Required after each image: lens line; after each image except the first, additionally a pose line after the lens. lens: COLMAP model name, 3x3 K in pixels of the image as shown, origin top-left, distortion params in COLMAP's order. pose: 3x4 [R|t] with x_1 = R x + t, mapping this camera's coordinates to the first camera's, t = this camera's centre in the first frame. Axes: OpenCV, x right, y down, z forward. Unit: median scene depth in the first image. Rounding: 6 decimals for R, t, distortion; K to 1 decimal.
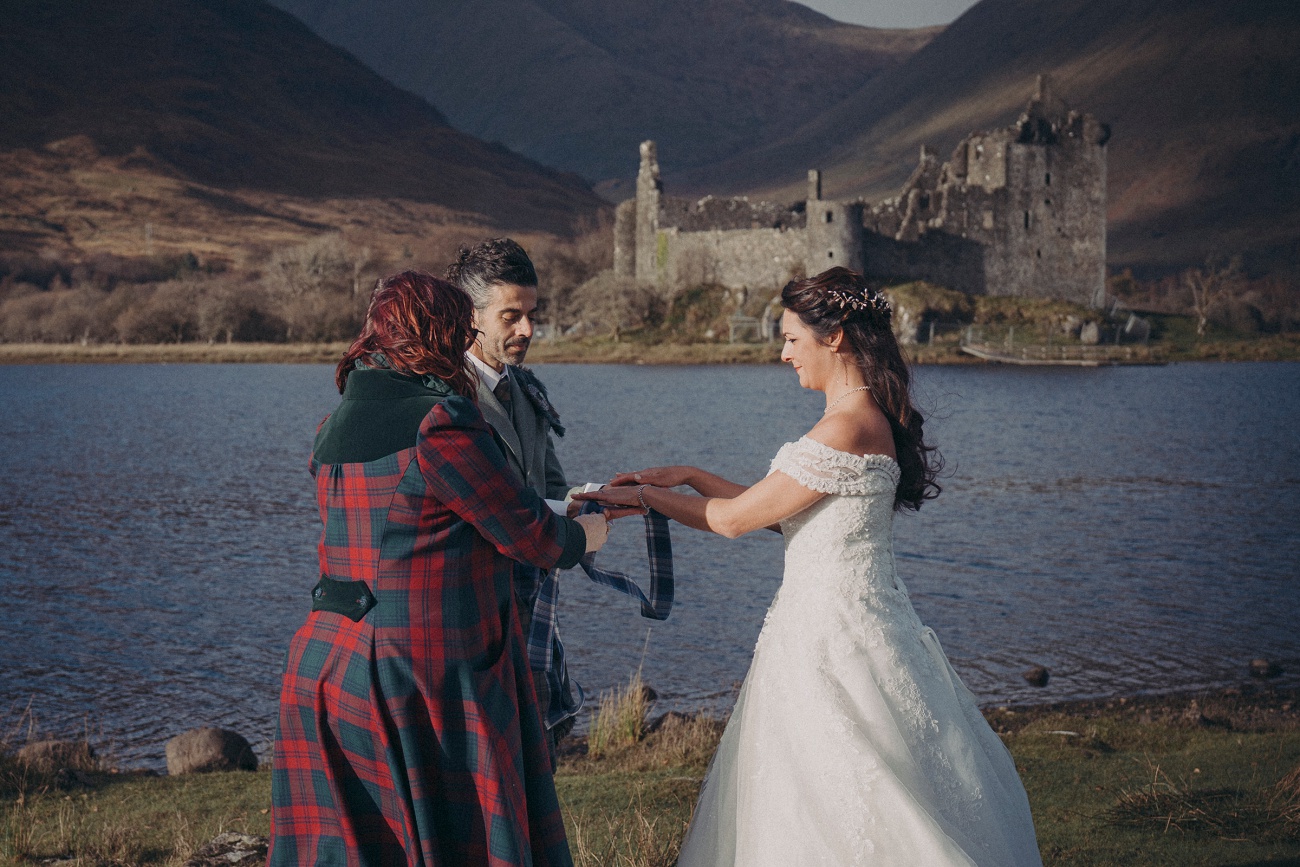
lens RADIAL K [[2345.8, 0, 480.5], [0, 2345.8, 476.5], [0, 0, 1]] dist [0.010462, 0.044614]
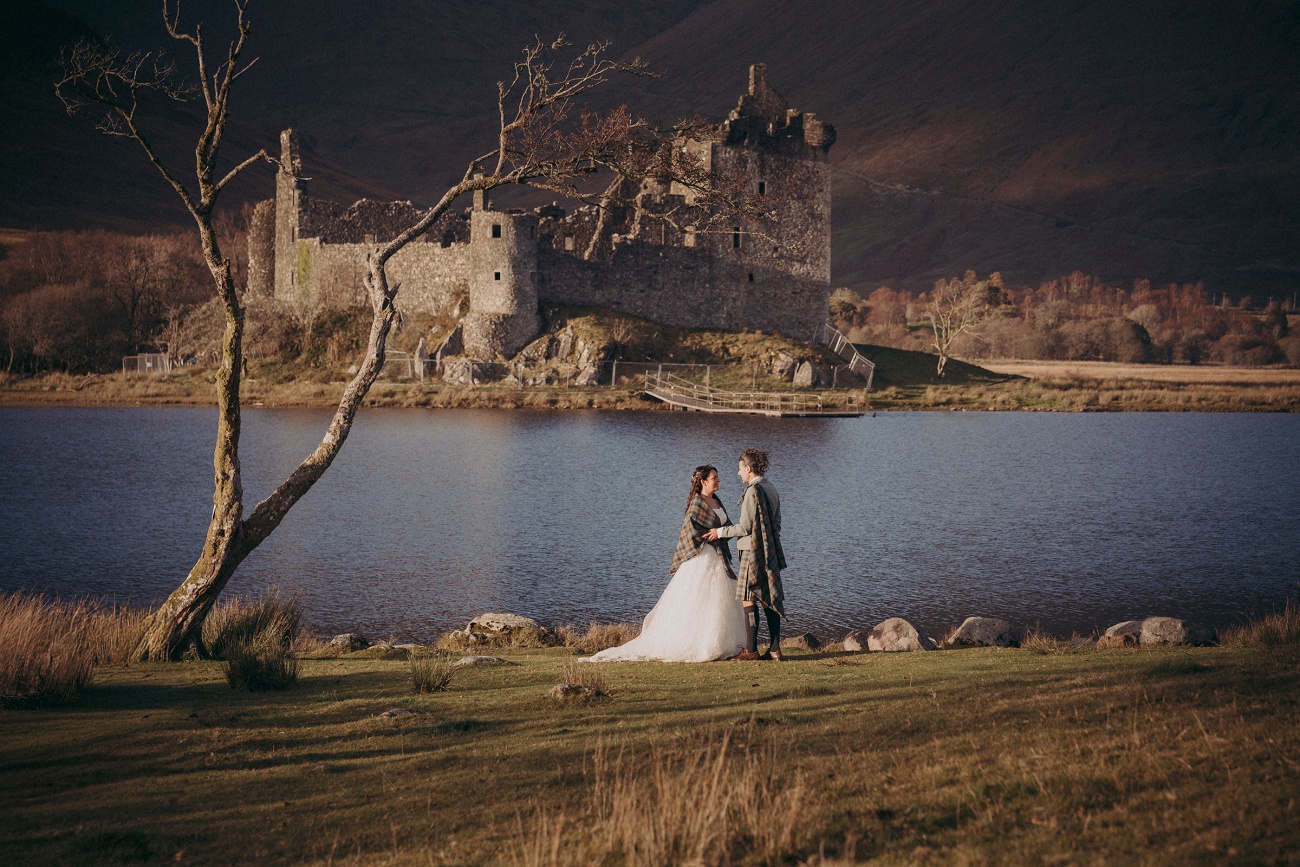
lens RADIAL K [[3234.8, 0, 650.0], [0, 3234.8, 433.5], [0, 0, 1]] dist [0.017582, 0.719014]
pose [[0.989229, 0.009433, 0.146070, 0.034076], [-0.004742, 0.999463, -0.032434, -0.001972], [-0.146297, 0.031392, 0.988742, -0.130074]]
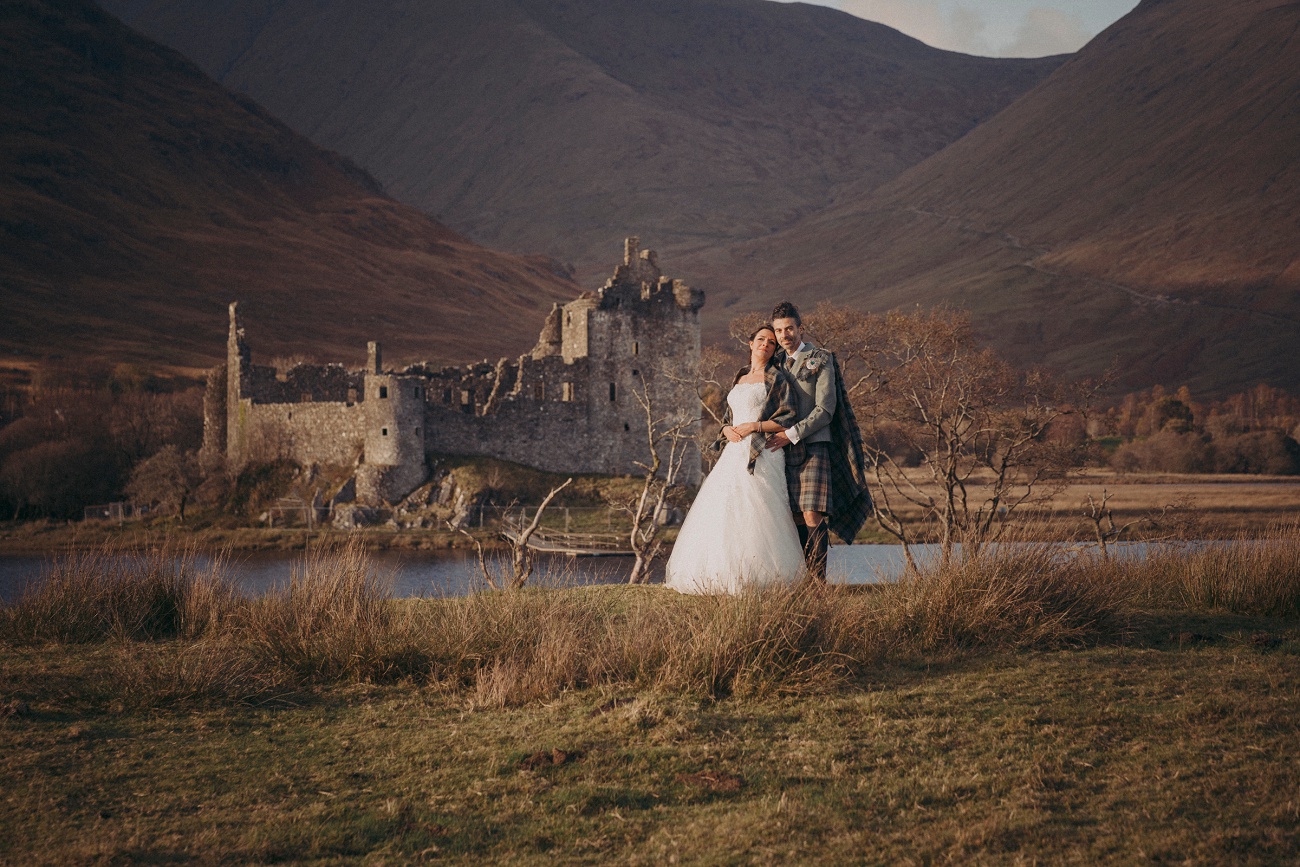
lens RADIAL K [[3173.3, 0, 650.0], [0, 3173.3, 433.5], [0, 0, 1]] dist [0.070374, -0.002886]
pose [[0.998989, -0.003554, 0.044814, 0.187802], [0.006541, 0.997753, -0.066680, -0.007901], [-0.044476, 0.066906, 0.996768, -0.259205]]
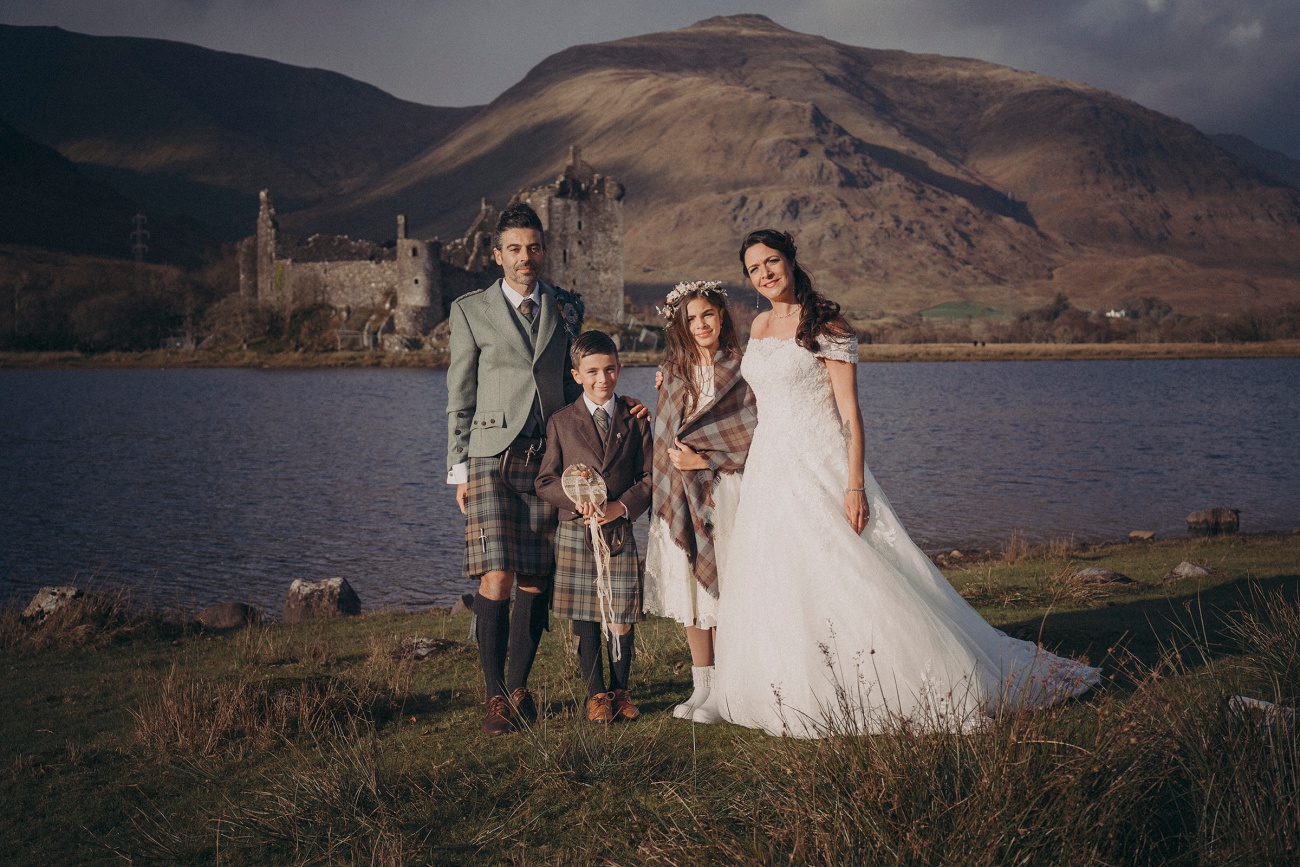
lens RADIAL K [[1852.8, 0, 693.1], [0, 1852.8, 448.1], [0, 0, 1]] dist [0.008069, 0.007619]
pose [[0.953708, -0.019114, 0.300127, -0.010620], [0.020842, 0.999780, -0.002557, 0.001515], [-0.300012, 0.008693, 0.953896, -0.004095]]
